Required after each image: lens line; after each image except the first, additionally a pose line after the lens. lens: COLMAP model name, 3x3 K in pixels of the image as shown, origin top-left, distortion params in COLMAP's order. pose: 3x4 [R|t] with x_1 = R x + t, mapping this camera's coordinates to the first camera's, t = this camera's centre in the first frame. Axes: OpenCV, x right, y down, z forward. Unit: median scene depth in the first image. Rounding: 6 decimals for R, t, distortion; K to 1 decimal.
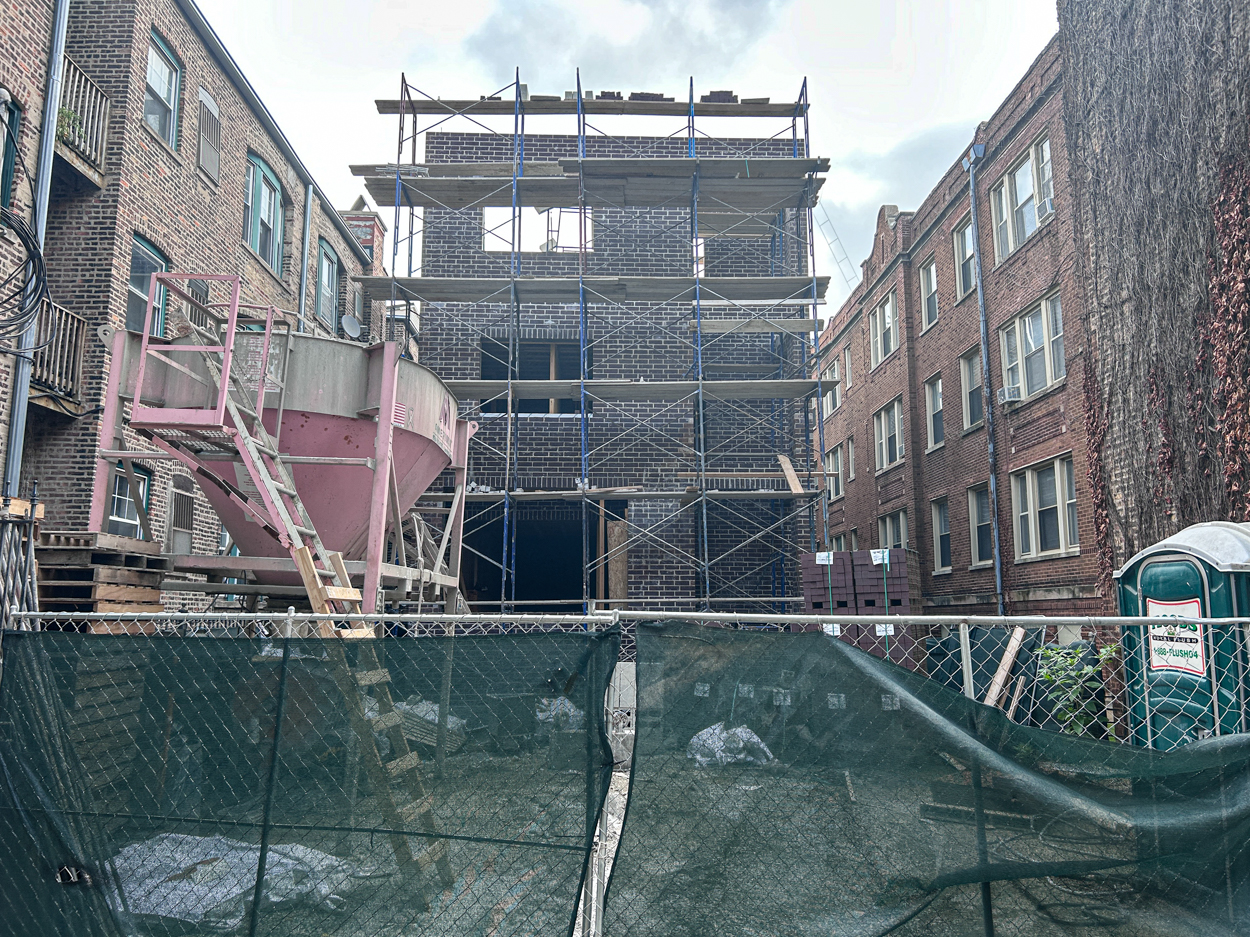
lens RADIAL K [[934.2, 0, 622.5], [0, 934.2, 466.3], [0, 0, 1]] dist [0.012895, -0.008497]
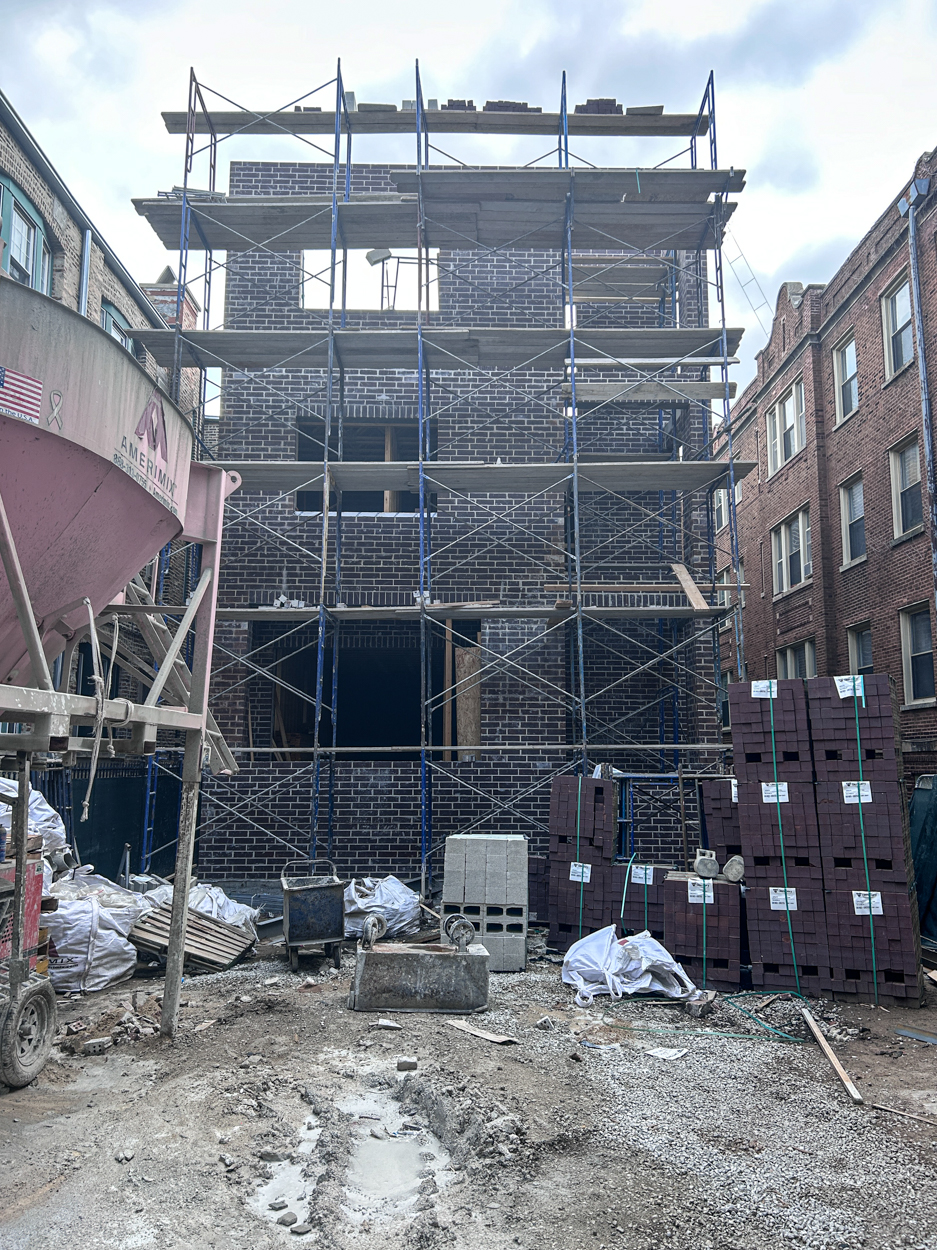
lens RADIAL K [[934.2, 0, 470.1], [0, 934.2, 621.4], [0, 0, 1]] dist [0.012895, -0.008497]
pose [[0.999918, 0.001952, -0.012639, 0.006470], [-0.001791, 0.999917, 0.012781, 0.026591], [0.012663, -0.012757, 0.999838, 0.206218]]
